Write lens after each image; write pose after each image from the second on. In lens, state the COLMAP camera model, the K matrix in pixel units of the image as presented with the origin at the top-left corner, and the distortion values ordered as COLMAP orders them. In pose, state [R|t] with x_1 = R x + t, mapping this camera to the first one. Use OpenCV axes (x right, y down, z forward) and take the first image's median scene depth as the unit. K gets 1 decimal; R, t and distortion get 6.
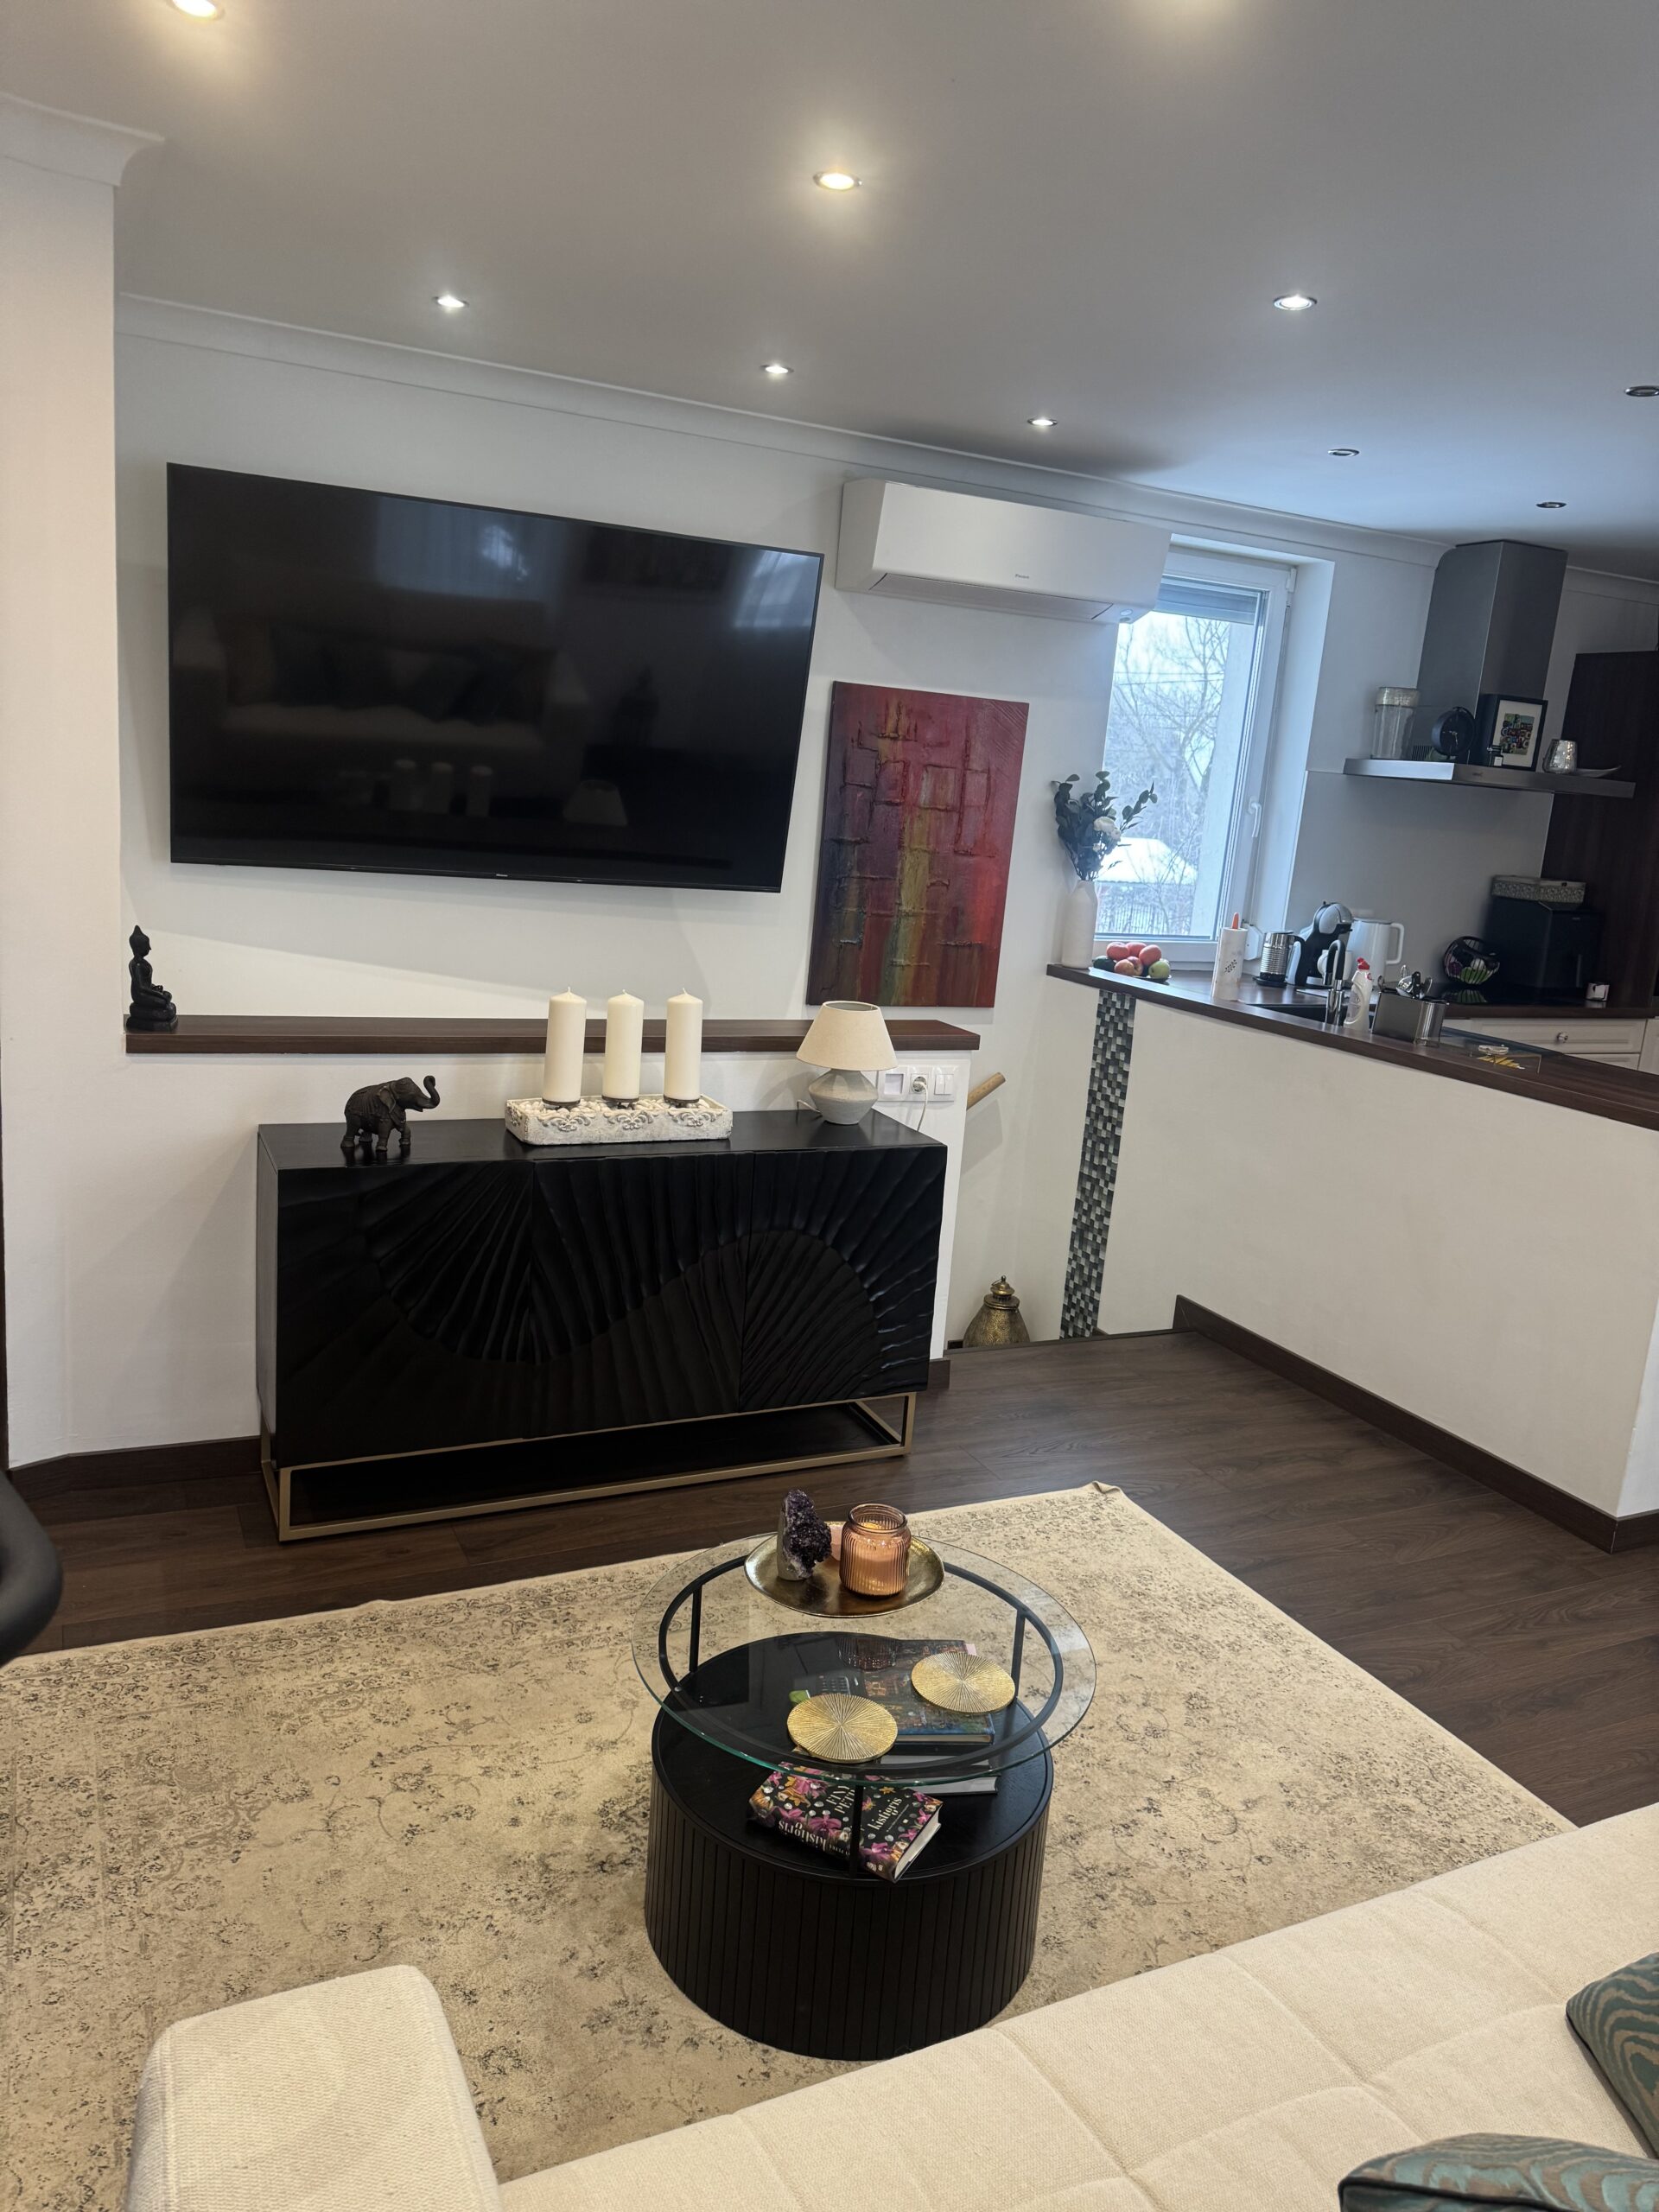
lens RADIAL K [[1551.0, 0, 829.5], [0, 1551.0, 1106.0], [0, 0, 1]] dist [0.068601, -0.106378]
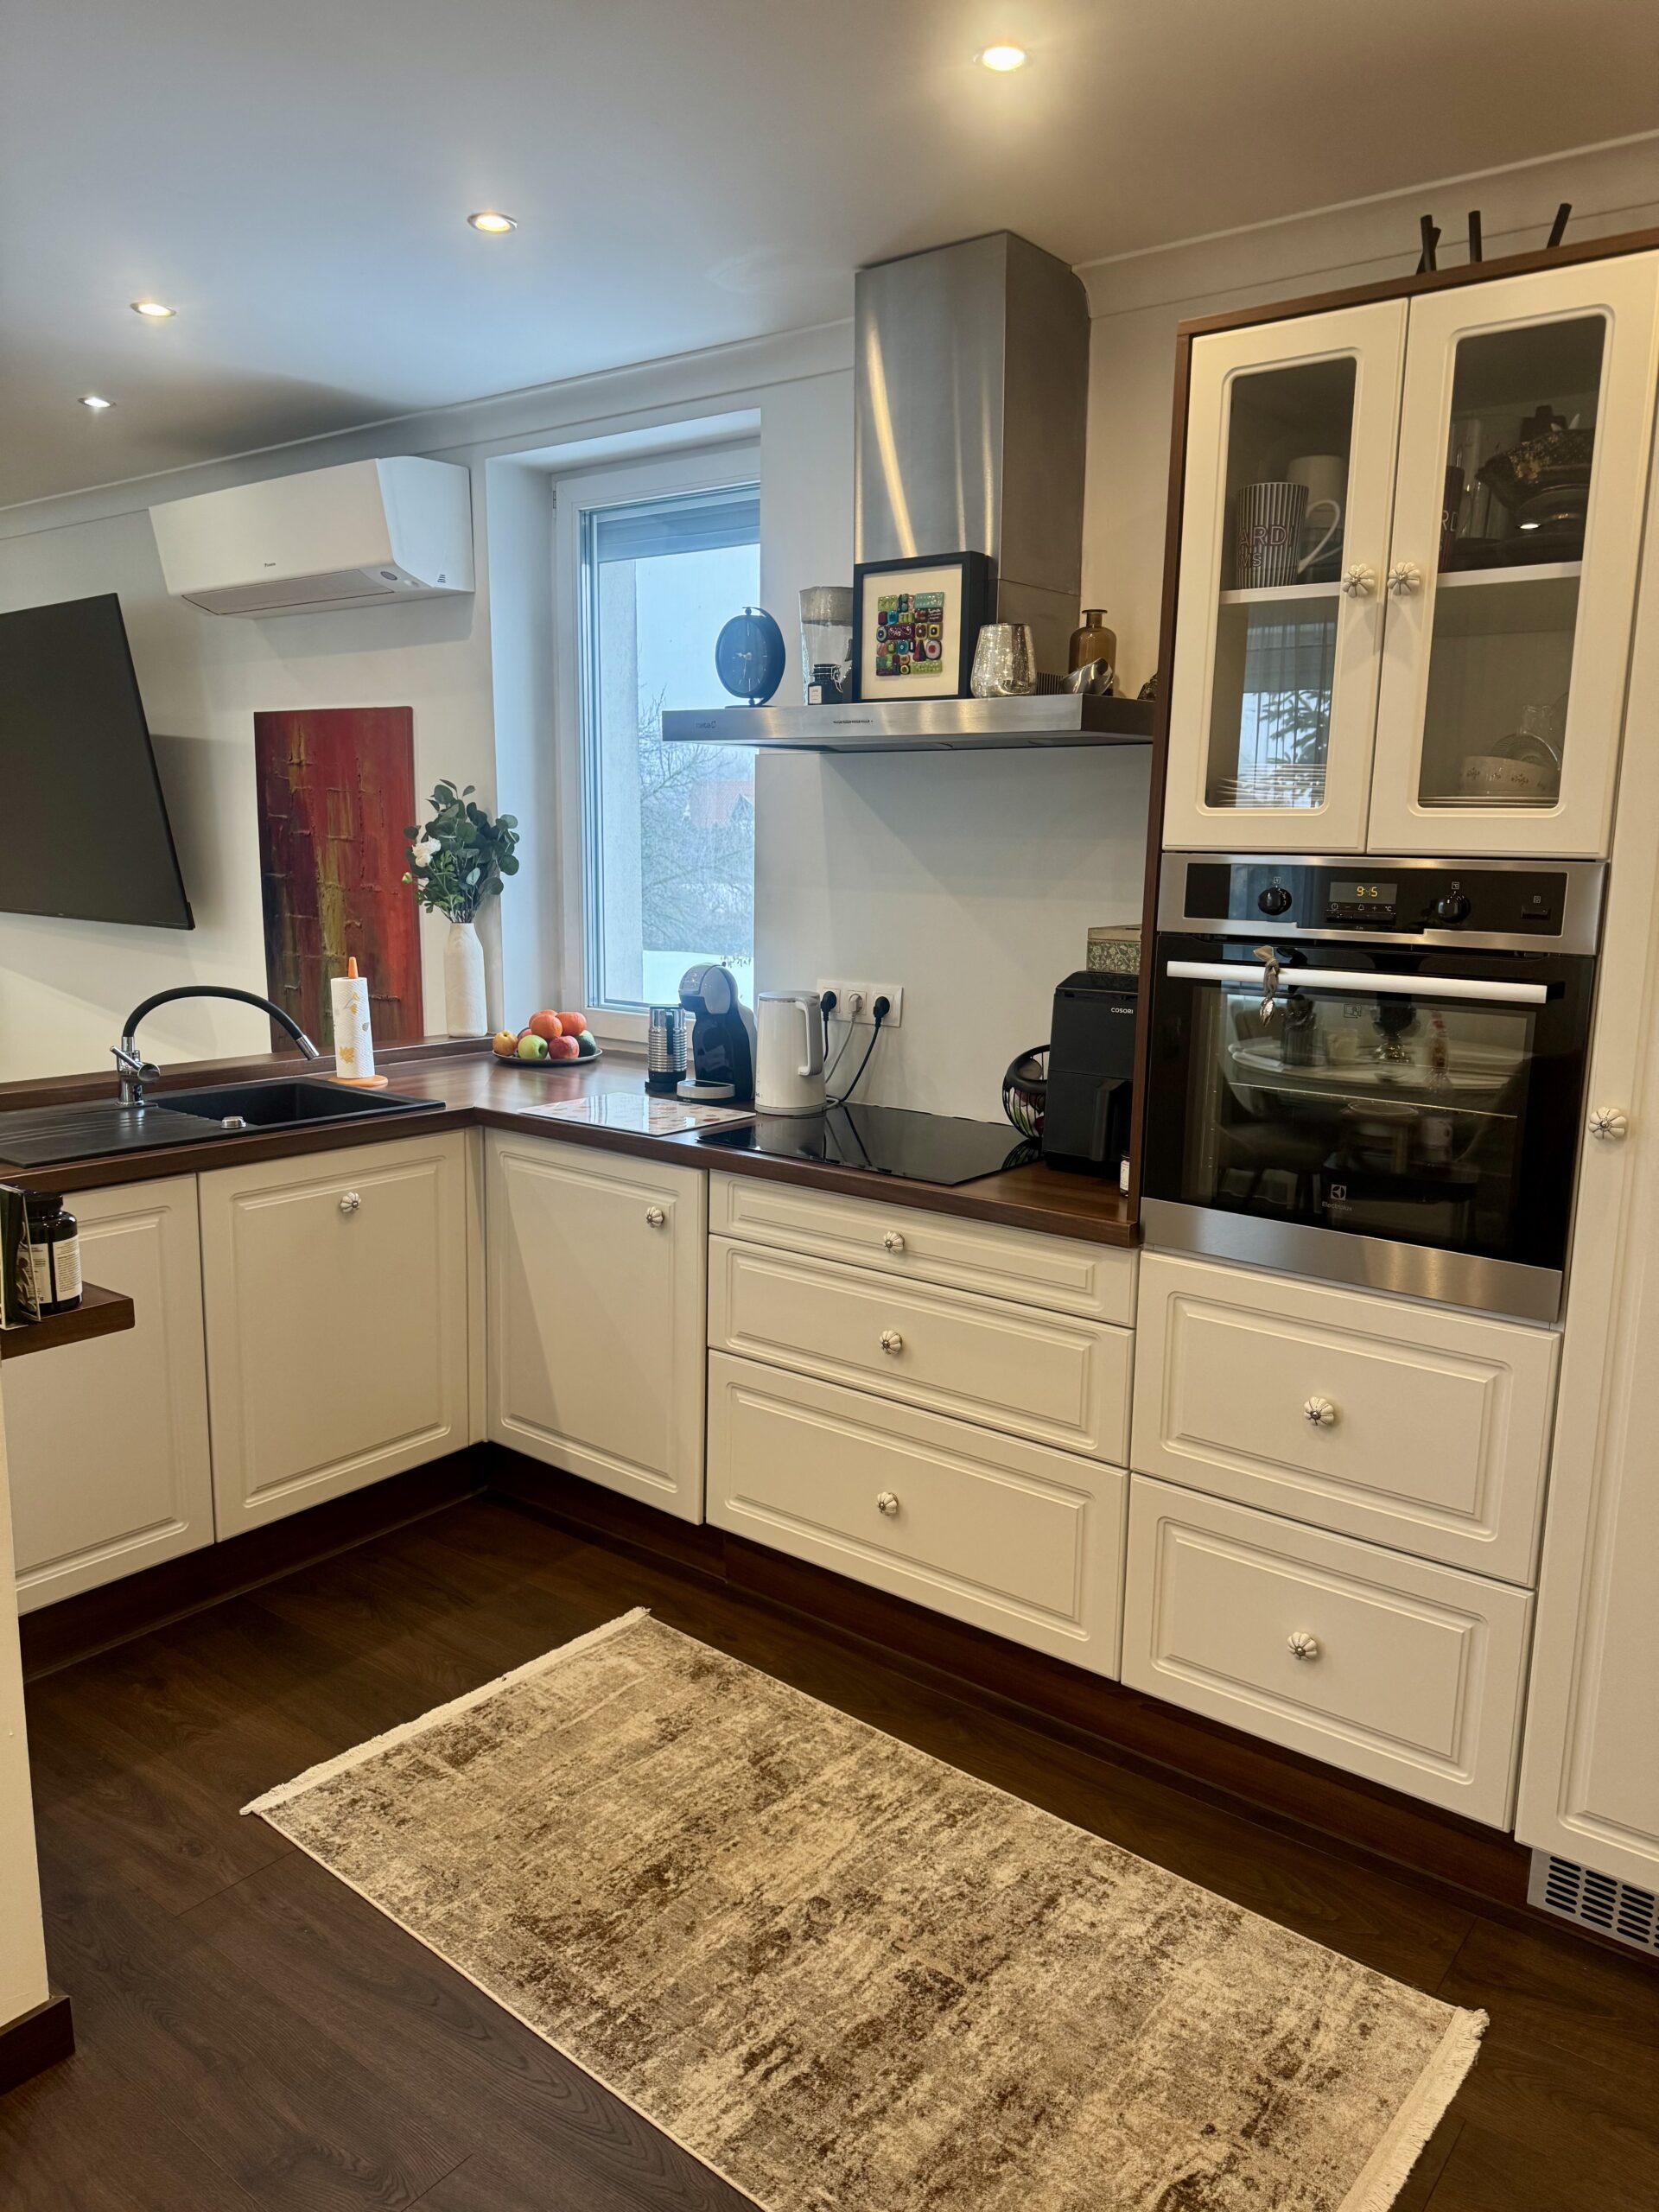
lens RADIAL K [[1551.0, 0, 829.5], [0, 1551.0, 1106.0], [0, 0, 1]] dist [0.068601, -0.106378]
pose [[0.444555, 0.086102, -0.891604, 0.998193], [-0.163266, 0.986485, 0.013861, -0.100348], [0.880747, 0.139406, 0.452604, 0.864430]]
